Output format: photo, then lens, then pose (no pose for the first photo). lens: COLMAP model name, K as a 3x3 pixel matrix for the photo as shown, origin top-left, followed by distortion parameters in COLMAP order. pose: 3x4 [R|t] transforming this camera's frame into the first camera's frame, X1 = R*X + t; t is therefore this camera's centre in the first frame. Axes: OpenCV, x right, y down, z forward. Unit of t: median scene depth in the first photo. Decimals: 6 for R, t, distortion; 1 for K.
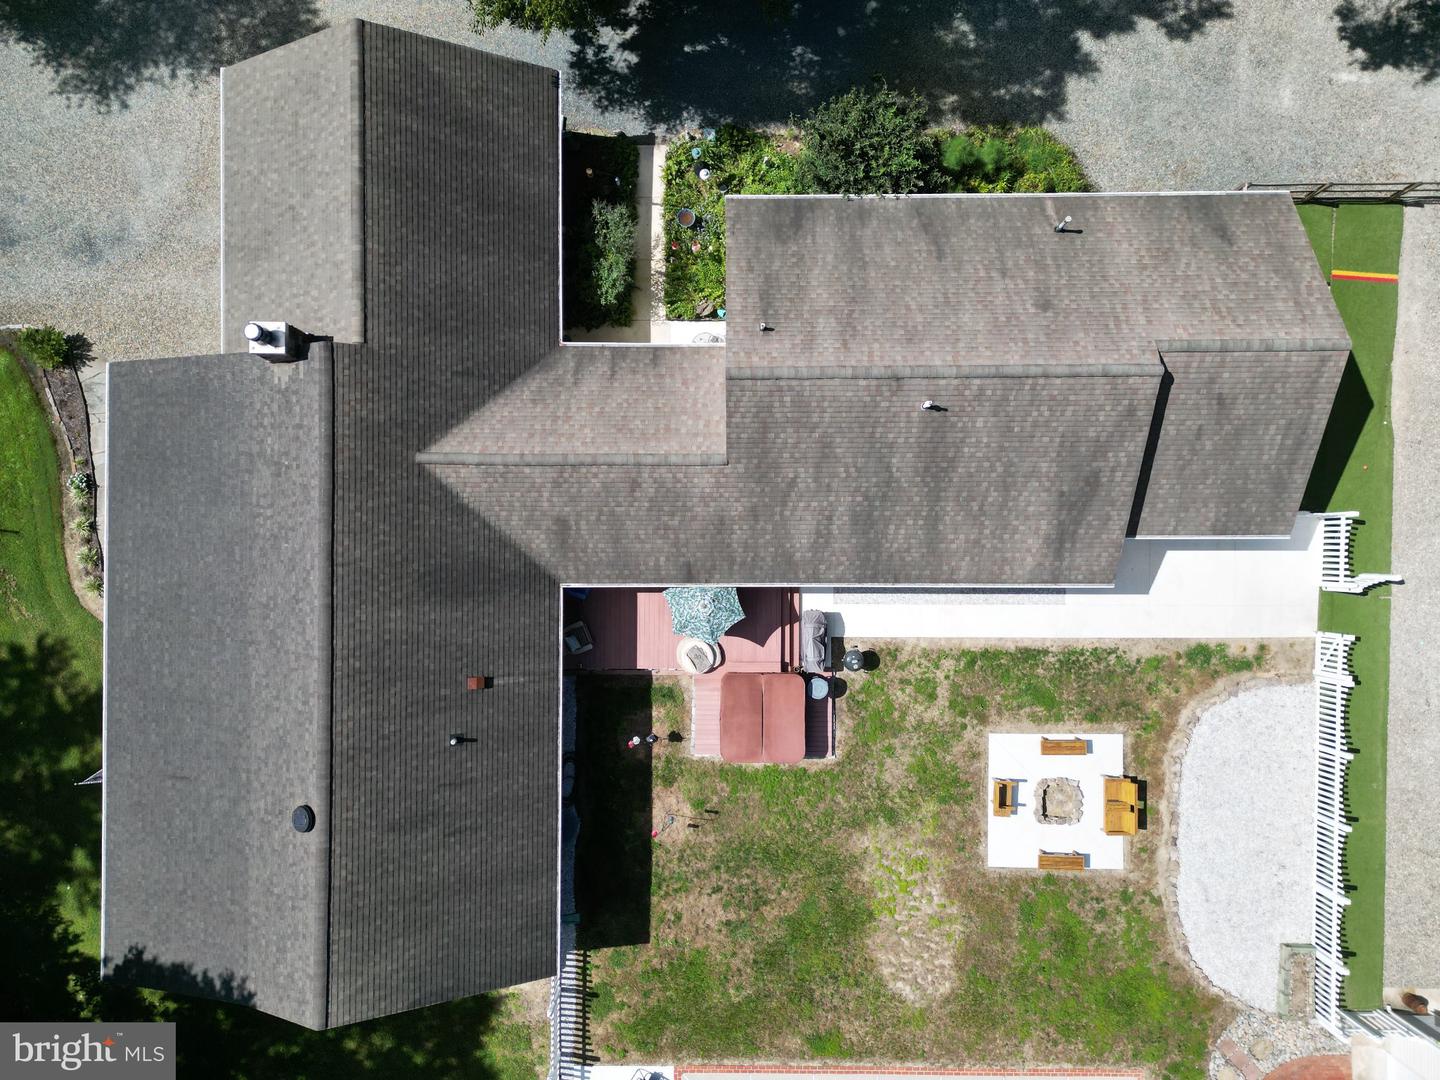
lens RADIAL K [[1002.0, 0, 708.7], [0, 1002.0, 533.8], [0, 0, 1]] dist [0.072773, -0.069314]
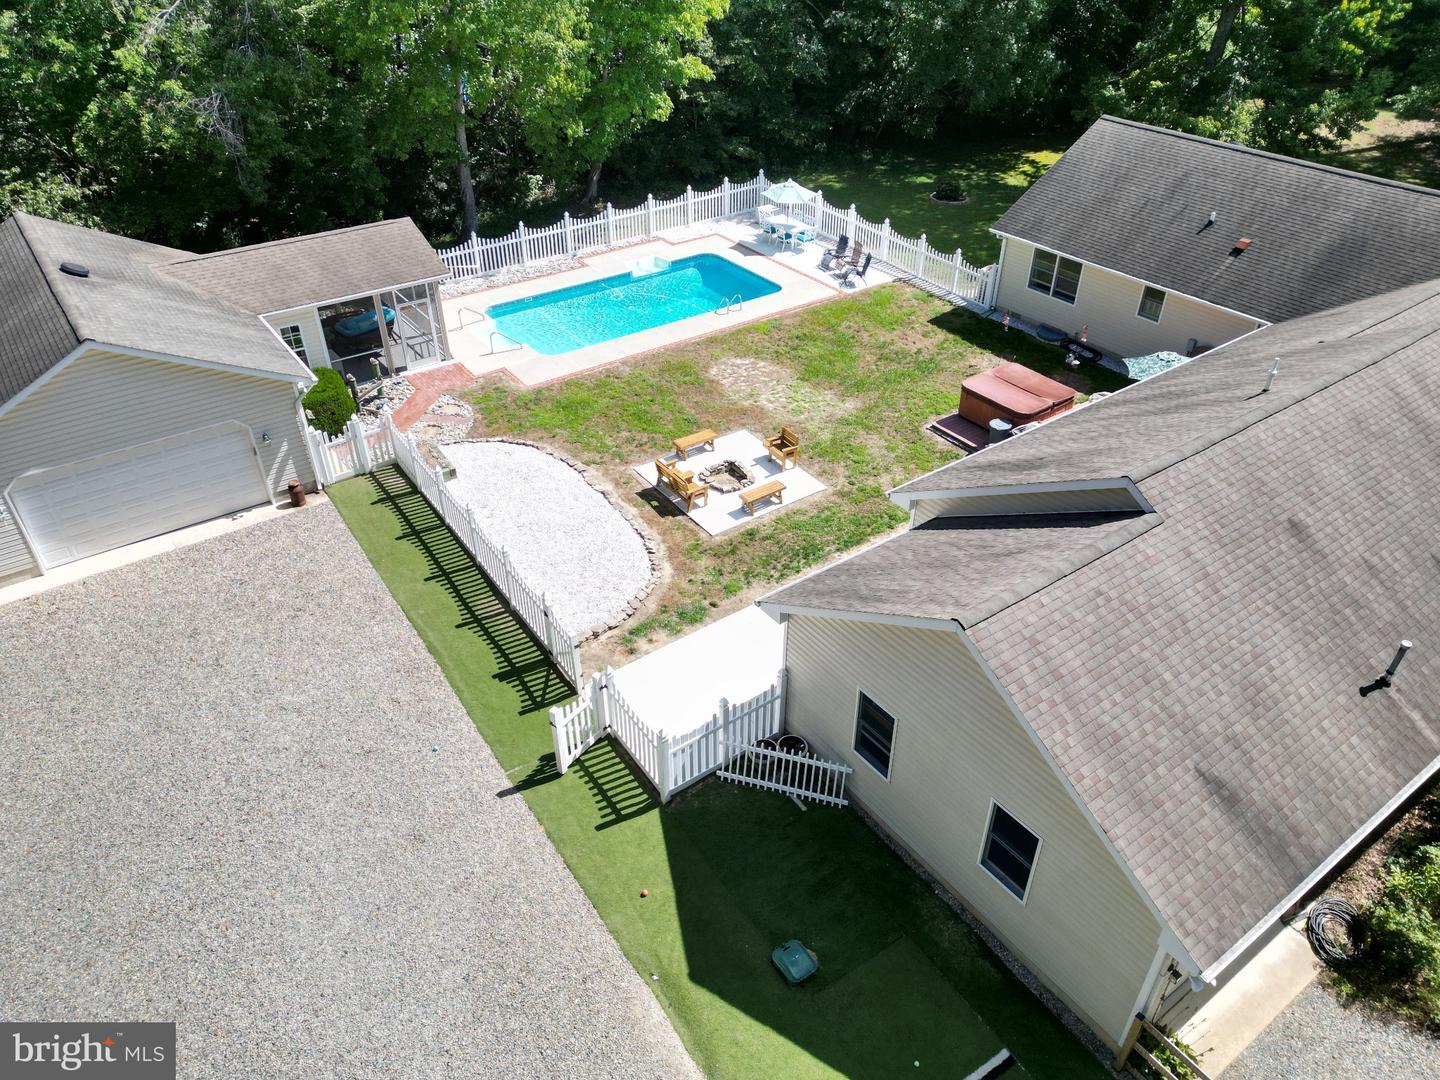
lens RADIAL K [[1002.0, 0, 719.3], [0, 1002.0, 536.9], [0, 0, 1]] dist [0.072773, -0.069314]
pose [[-0.810789, 0.347118, -0.471306, 0.816380], [-0.585253, -0.467015, 0.662854, -0.381564], [0.009982, 0.813269, 0.581803, 0.500776]]
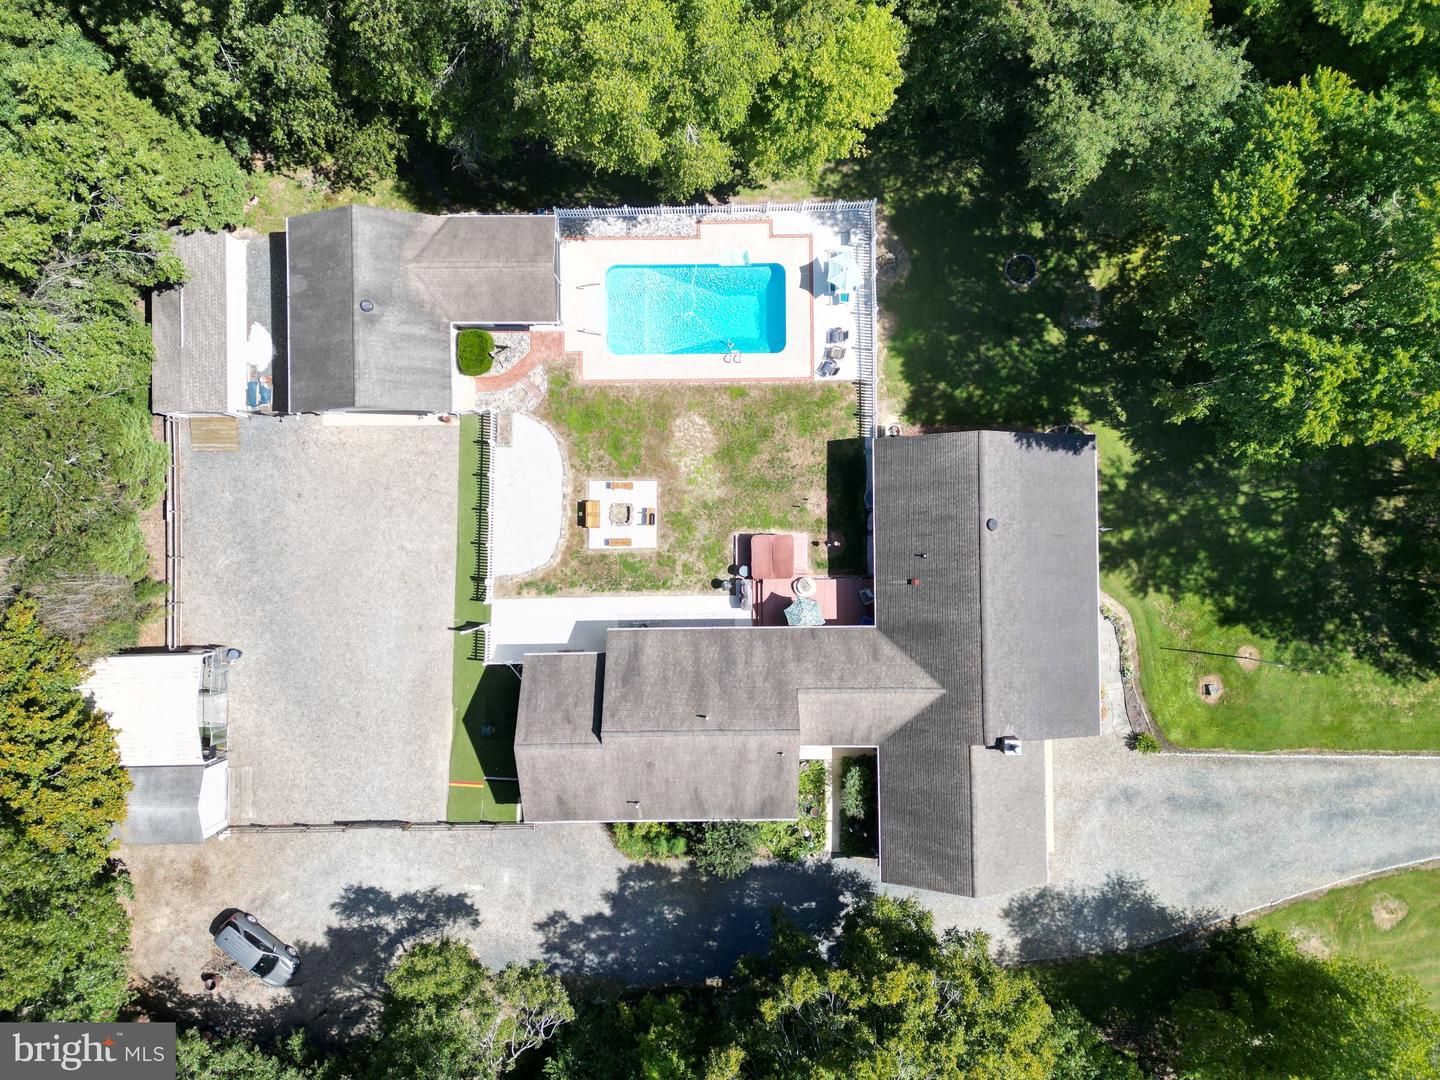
lens RADIAL K [[1002.0, 0, 722.4], [0, 1002.0, 533.6], [0, 0, 1]] dist [0.072773, -0.069314]
pose [[-0.999889, 0.010243, 0.010807, 0.127643], [-0.009847, -0.999299, 0.036105, 0.154847], [0.011169, 0.035994, 0.999290, -0.954037]]
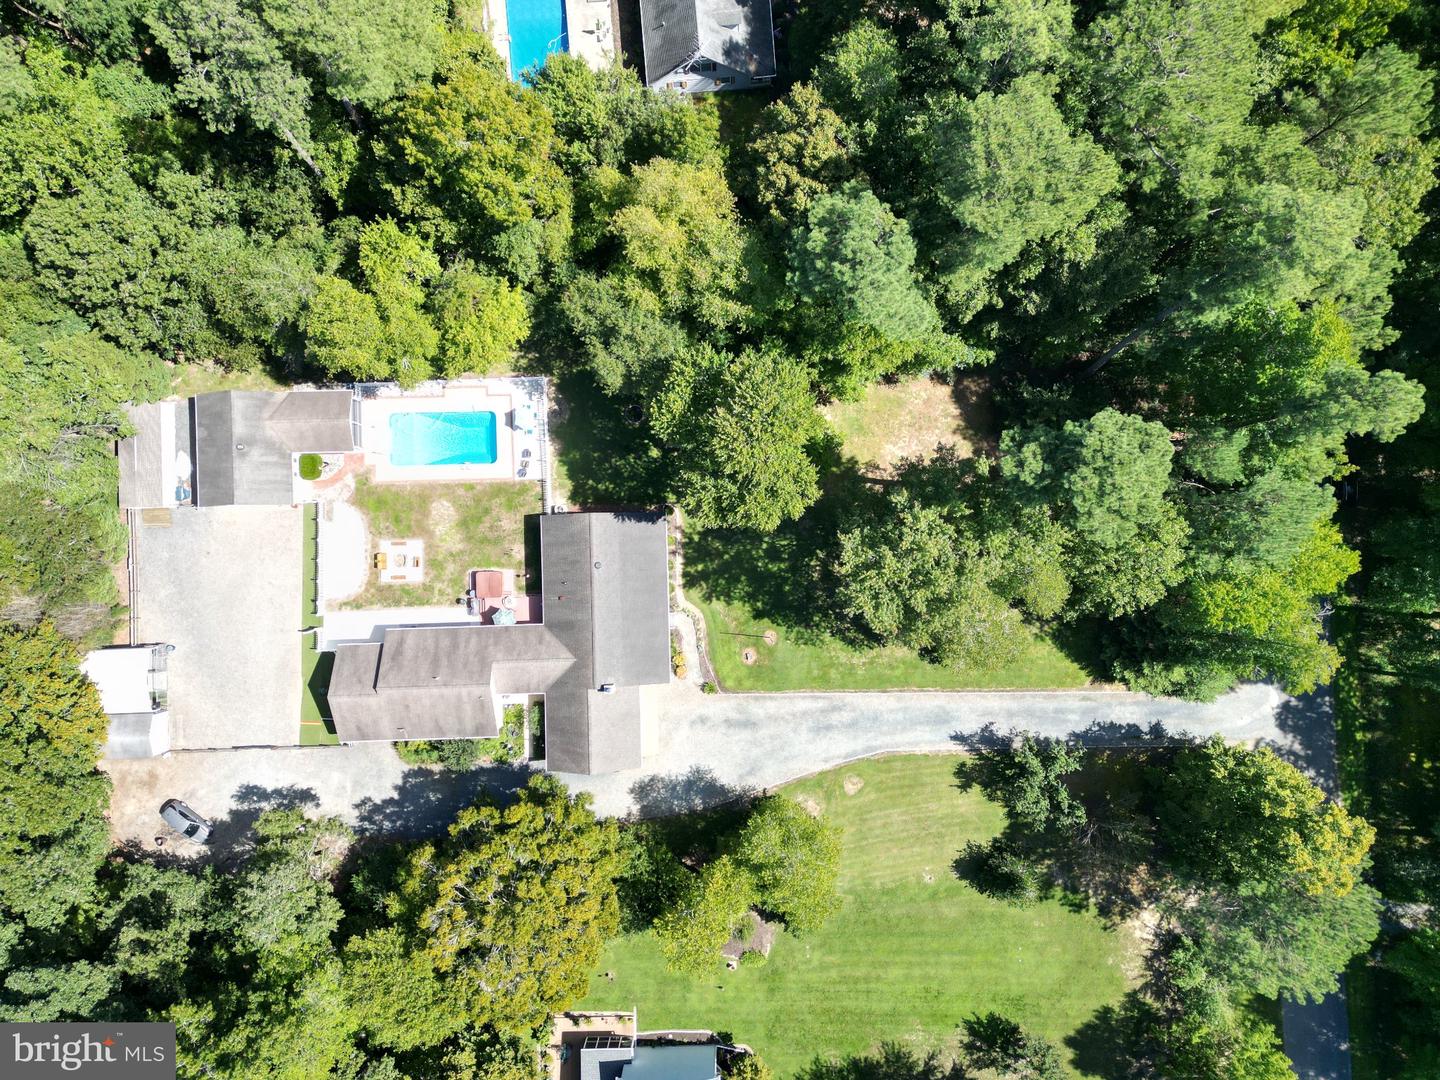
lens RADIAL K [[1002.0, 0, 723.6], [0, 1002.0, 531.2], [0, 0, 1]] dist [0.072773, -0.069314]
pose [[-0.999574, 0.028103, 0.007900, -0.744280], [-0.027772, -0.998842, 0.039290, 0.202491], [0.008995, 0.039054, 0.999197, -2.308769]]
